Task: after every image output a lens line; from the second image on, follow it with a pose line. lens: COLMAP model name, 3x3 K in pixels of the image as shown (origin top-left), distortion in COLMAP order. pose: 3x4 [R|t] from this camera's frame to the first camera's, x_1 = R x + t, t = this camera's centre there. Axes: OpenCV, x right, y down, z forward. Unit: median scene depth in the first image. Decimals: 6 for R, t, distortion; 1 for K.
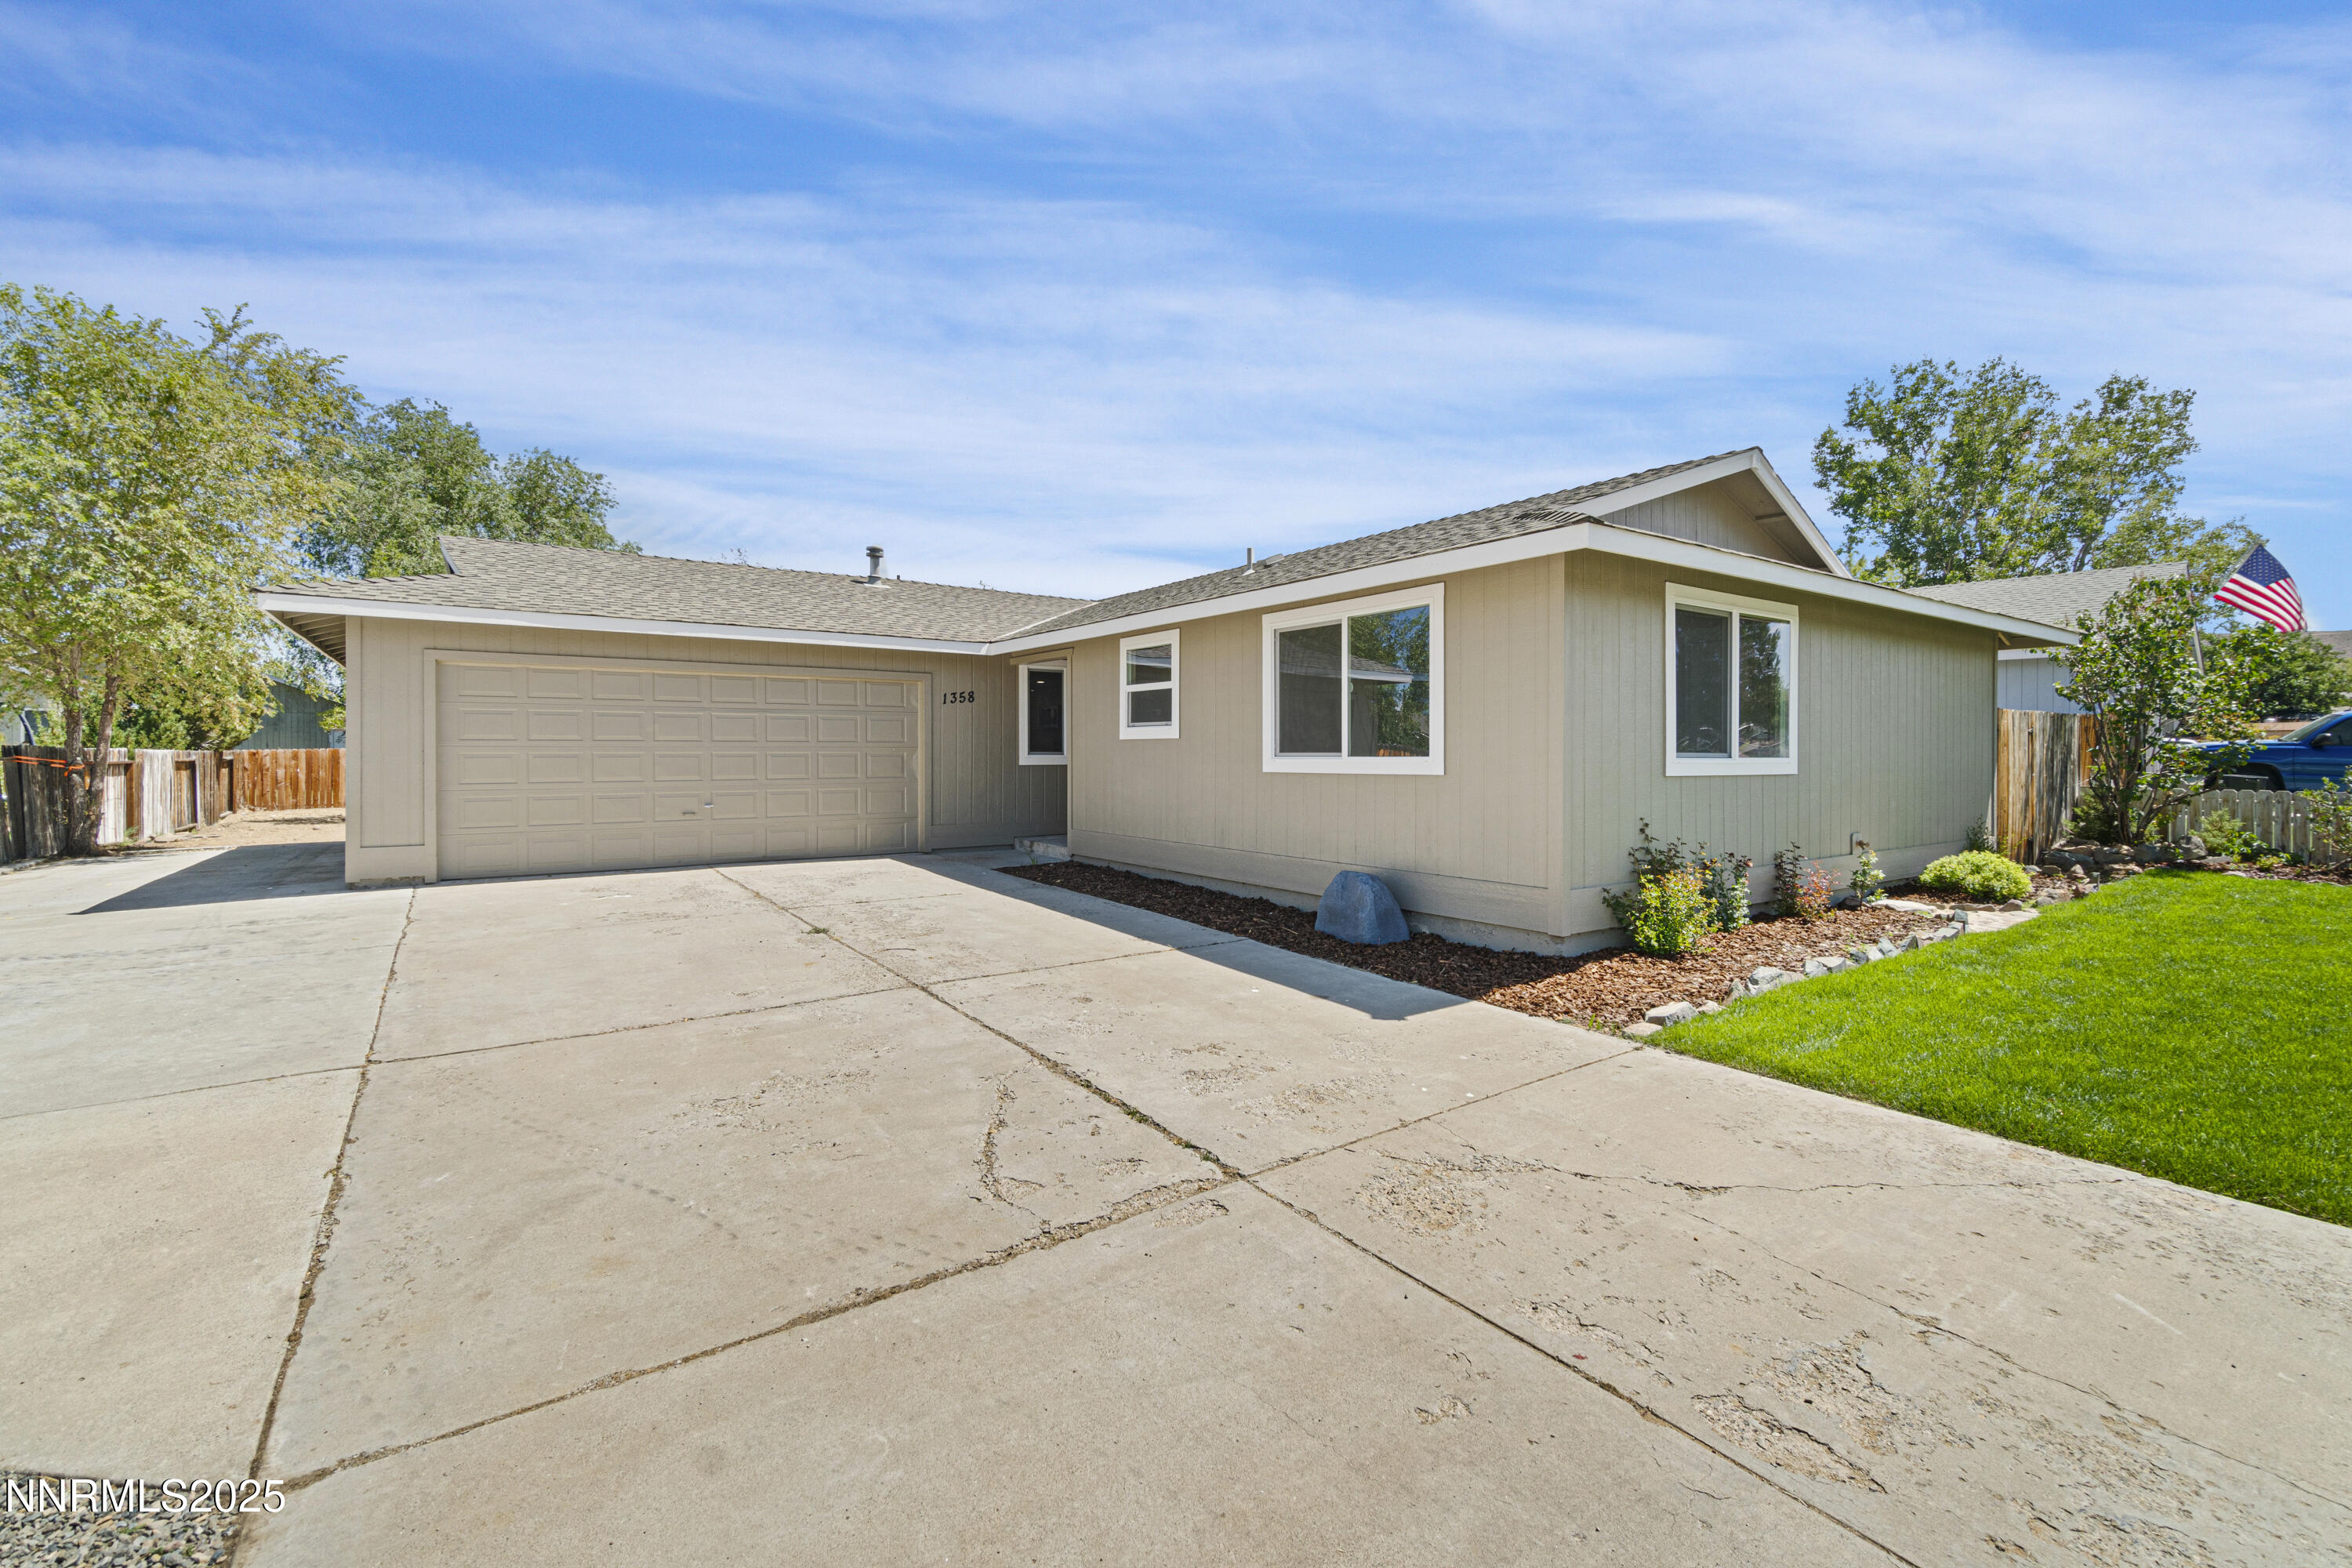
lens RADIAL K [[1006.8, 0, 1169.3], [0, 1006.8, 774.8], [0, 0, 1]] dist [-0.003690, 0.000303]
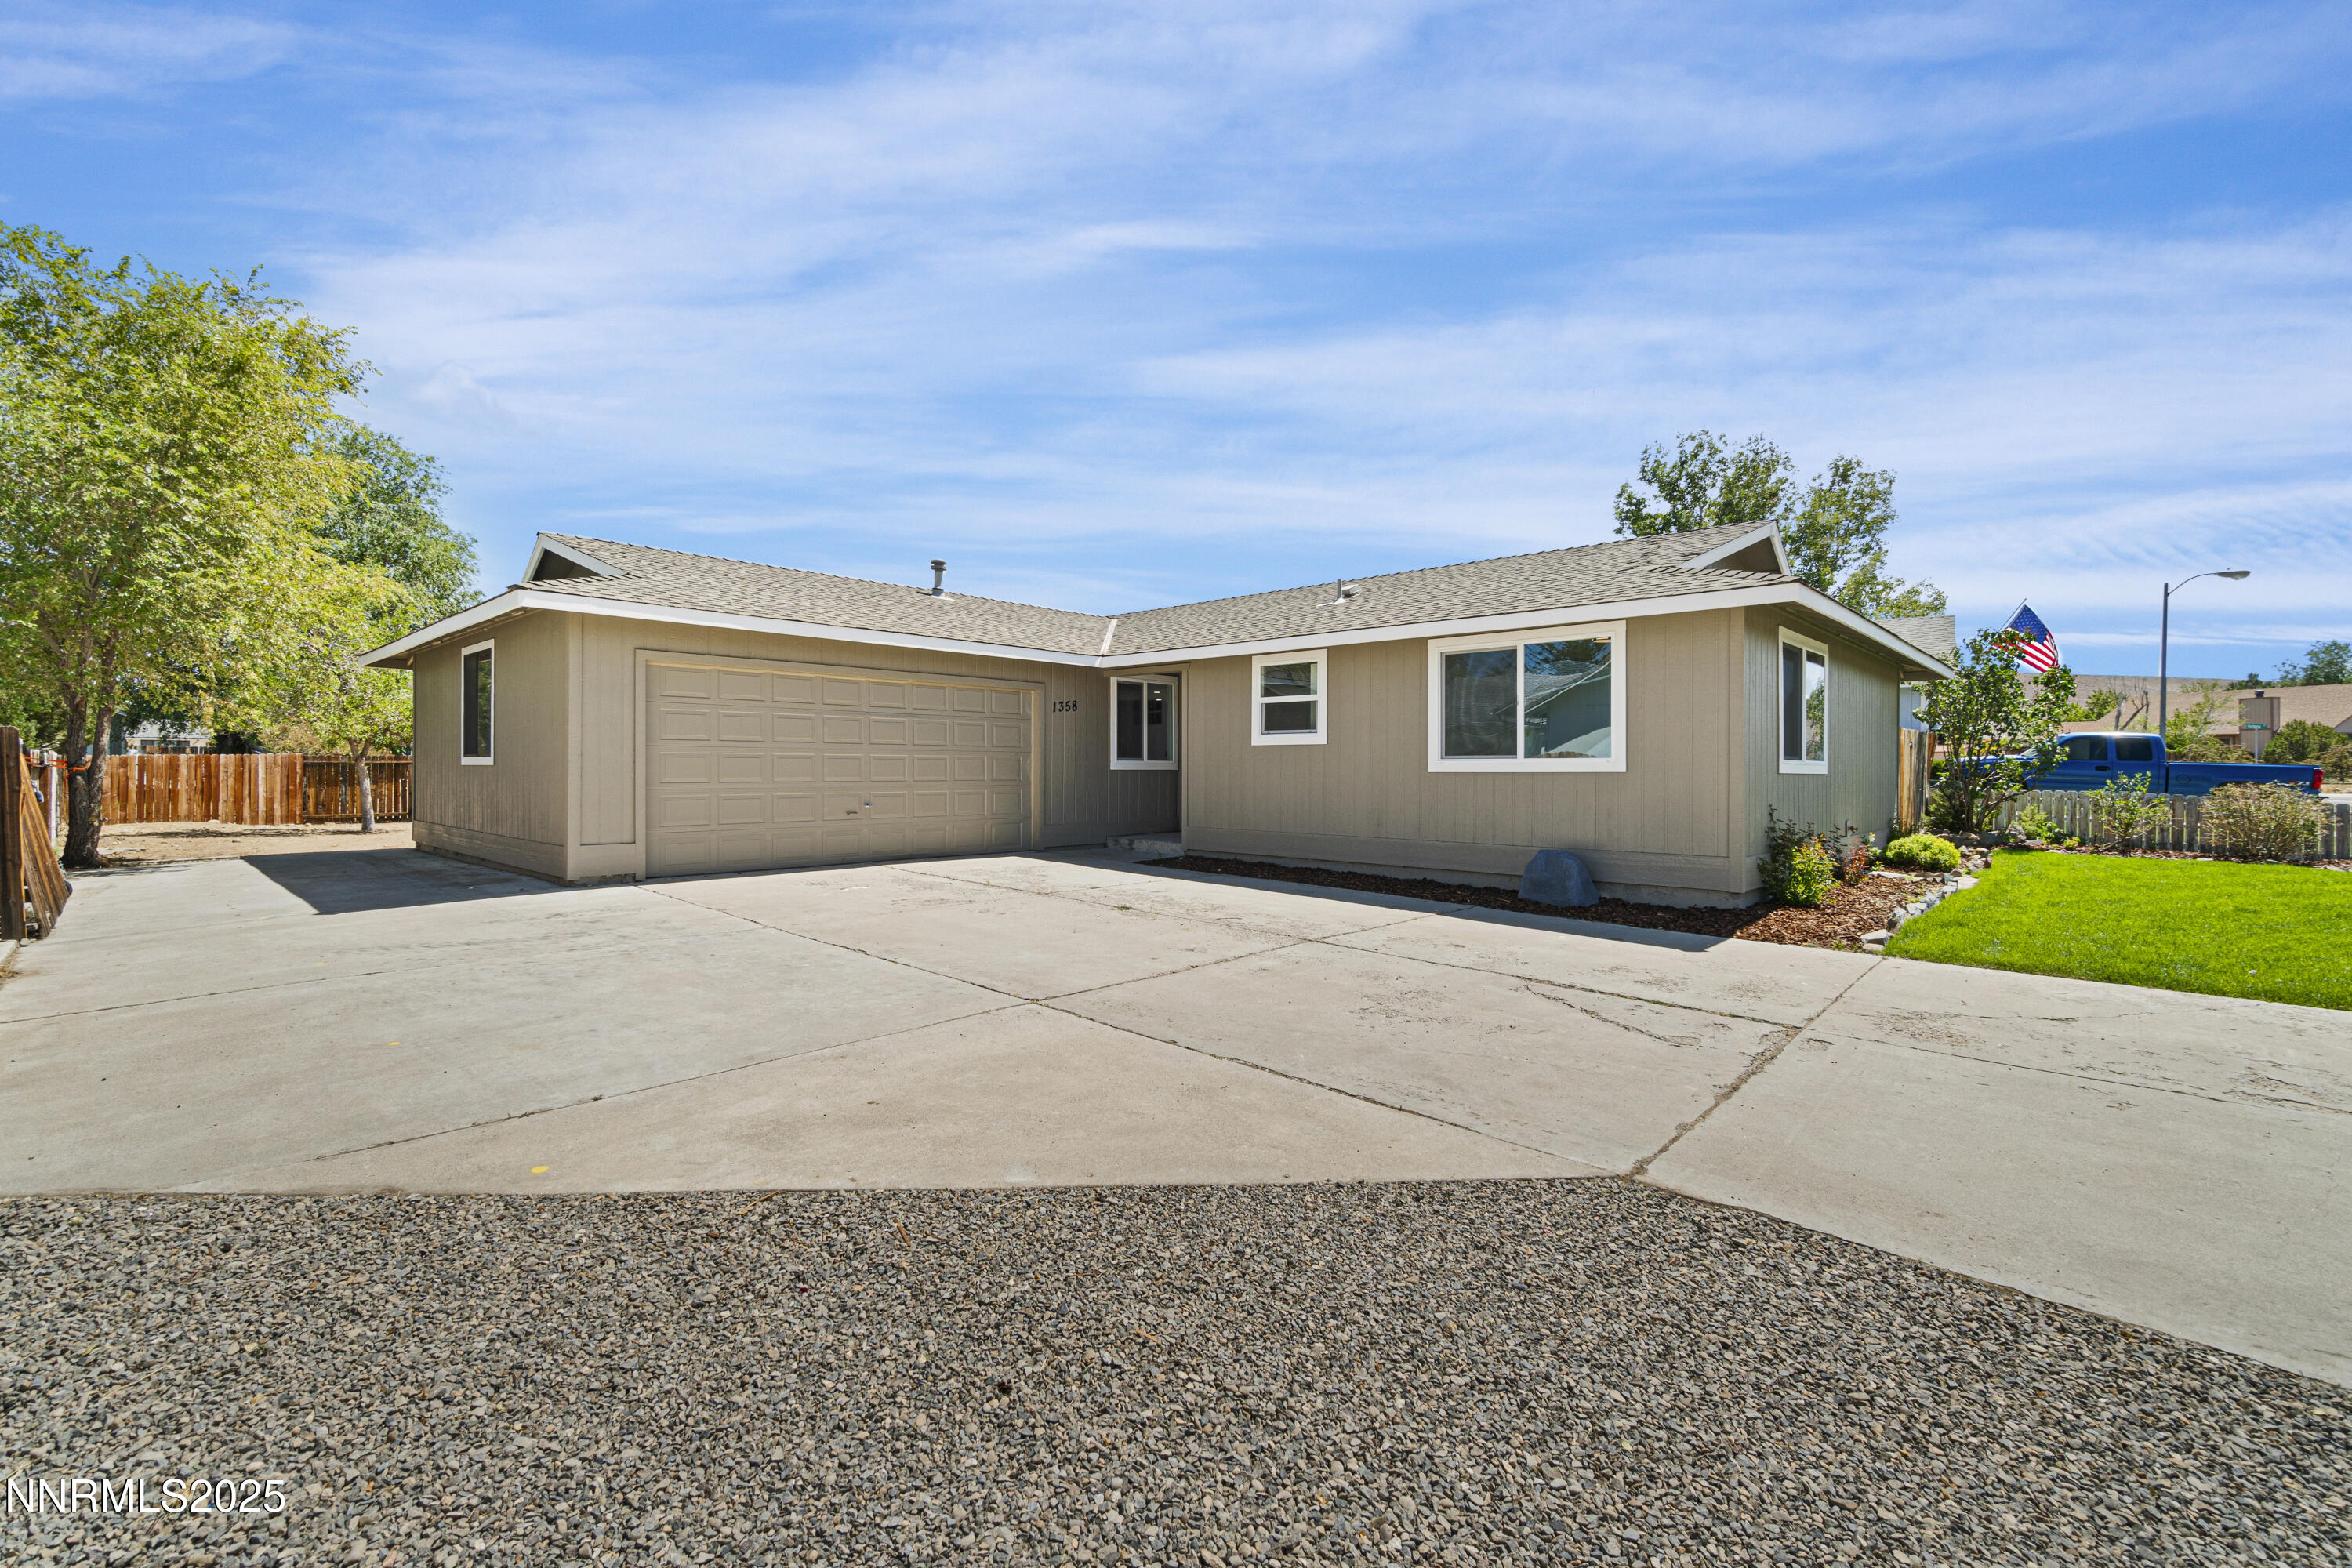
lens RADIAL K [[1011.0, 0, 1163.2], [0, 1011.0, 787.6], [0, 0, 1]] dist [-0.004543, 0.000357]
pose [[0.980452, -0.000266, 0.196760, -0.355122], [0.000901, 0.999995, -0.003140, 0.015060], [-0.196758, 0.003256, 0.980447, -0.084975]]
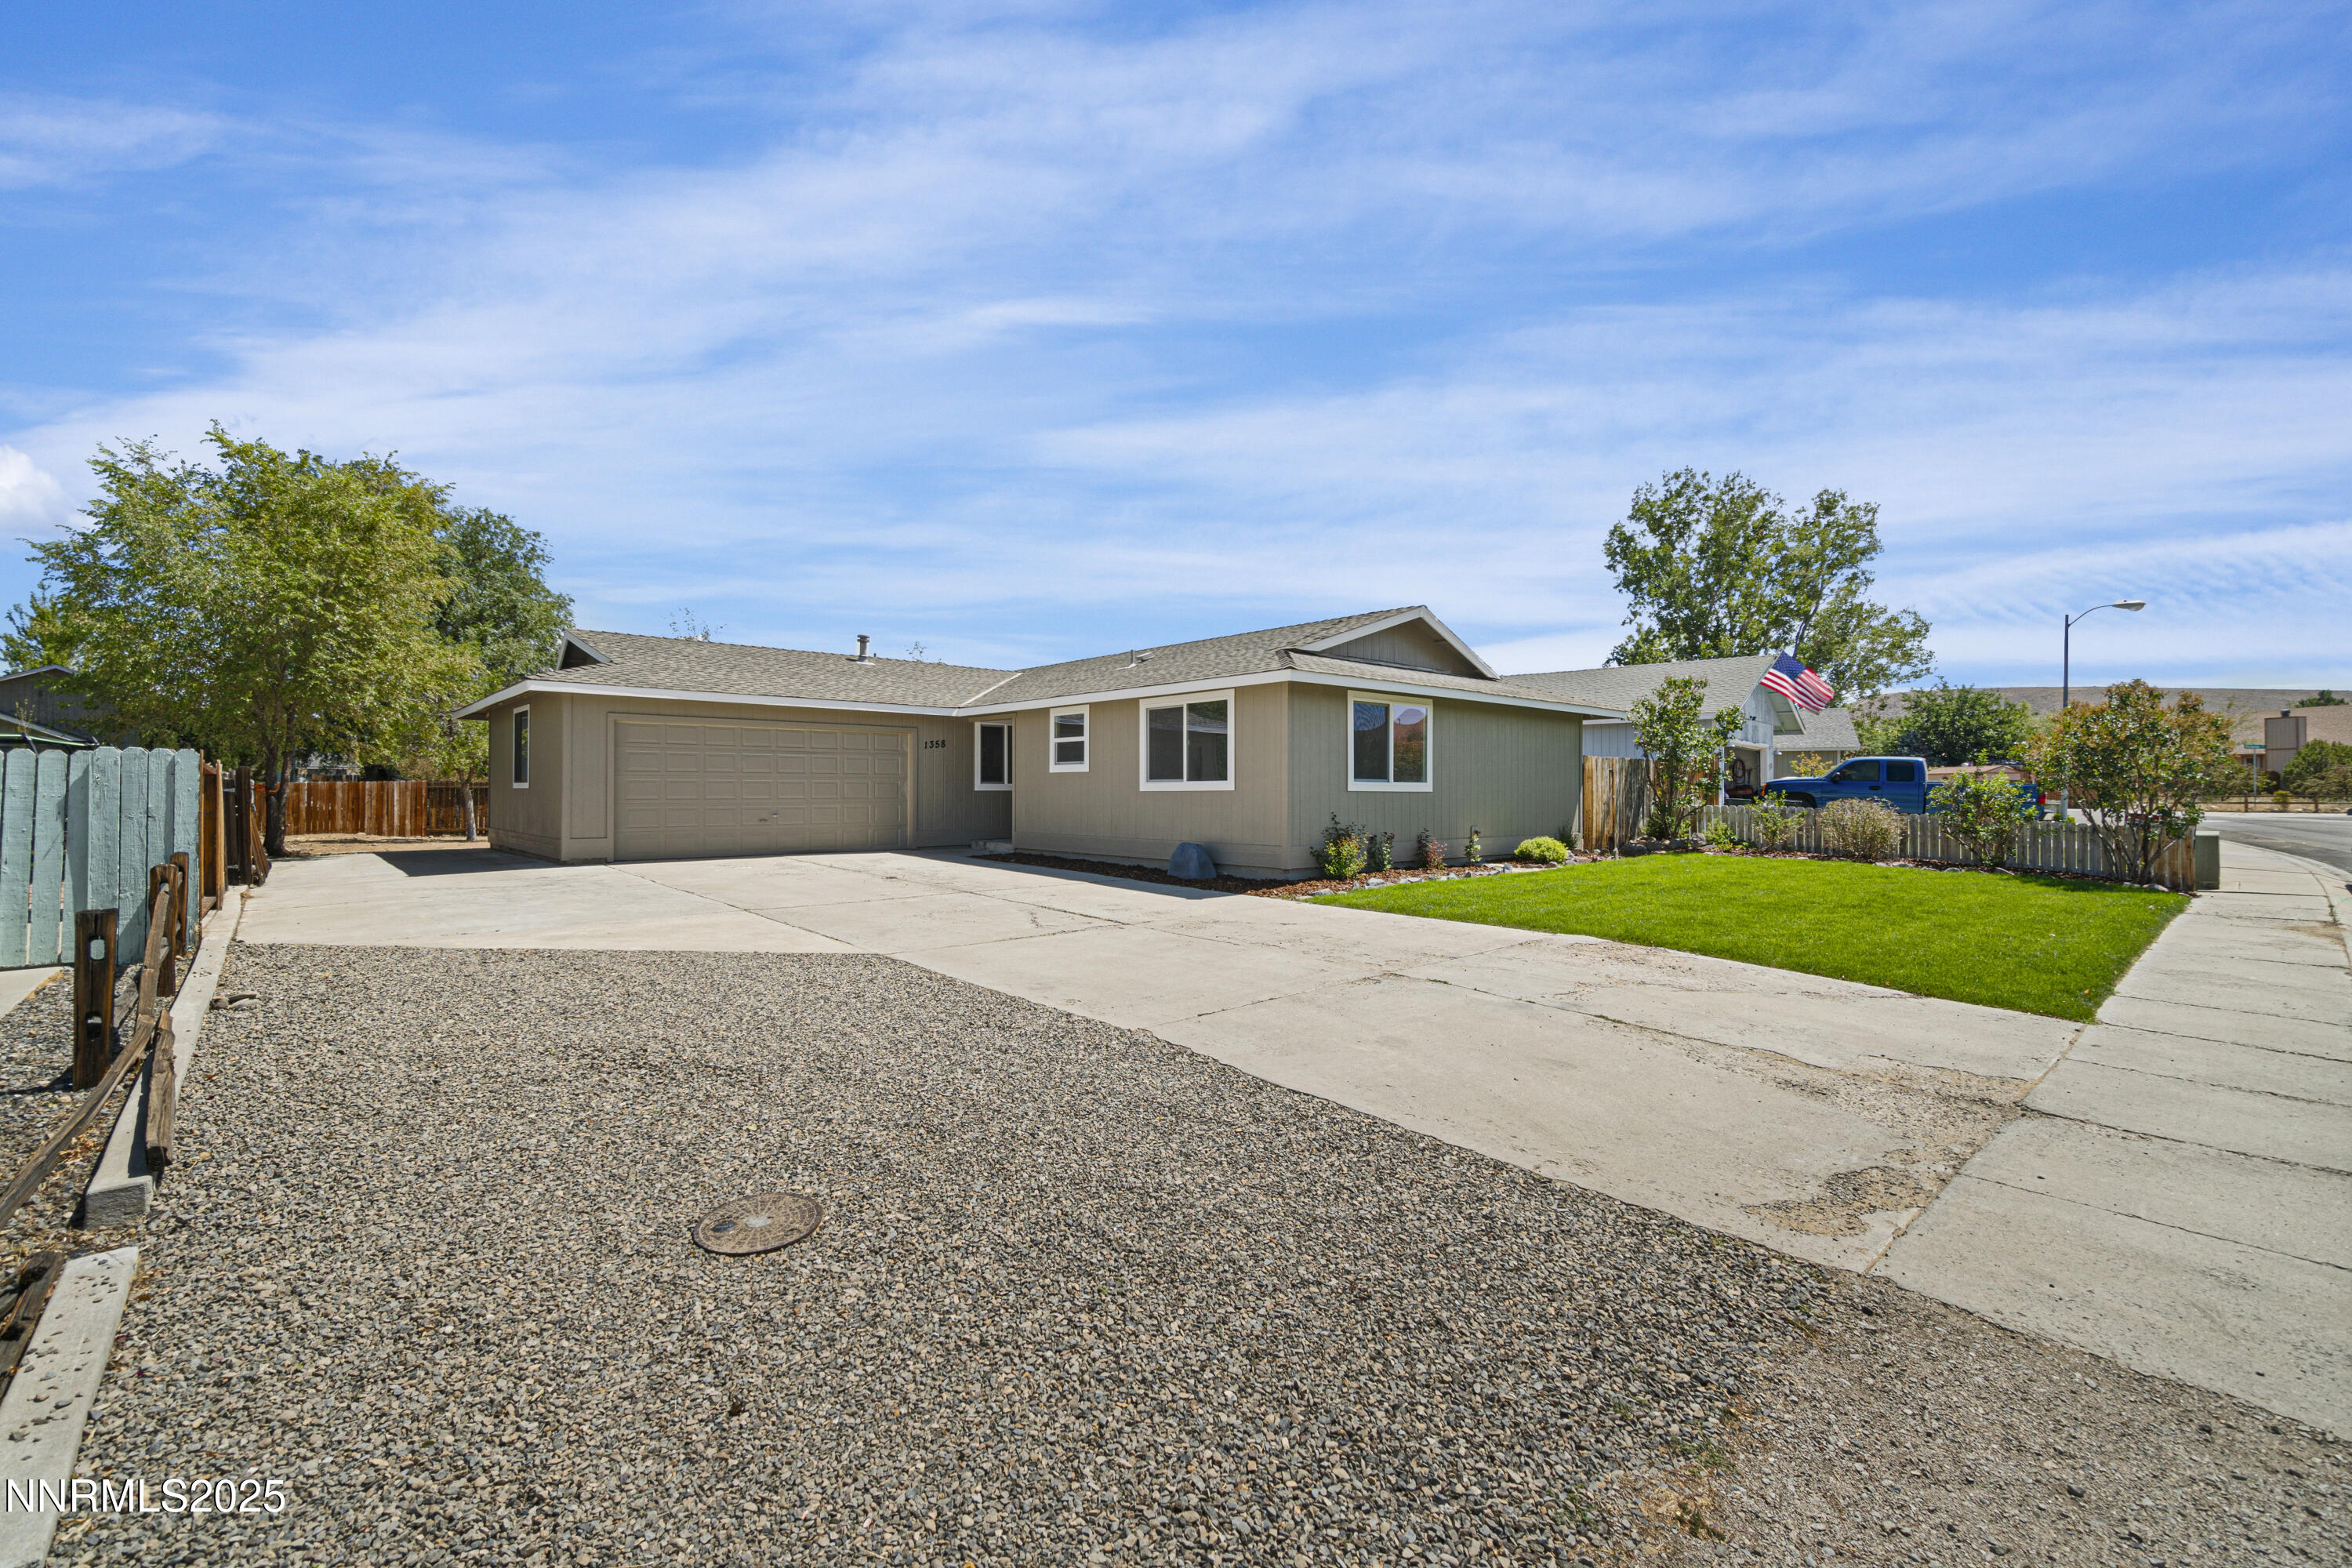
lens RADIAL K [[1007.6, 0, 1176.1], [0, 1007.6, 802.9], [0, 0, 1]] dist [-0.004817, -0.000101]
pose [[0.993003, -0.000413, 0.118089, -0.037627], [0.001831, 0.999927, -0.011902, 0.030032], [-0.118075, 0.012035, 0.992932, -0.559645]]
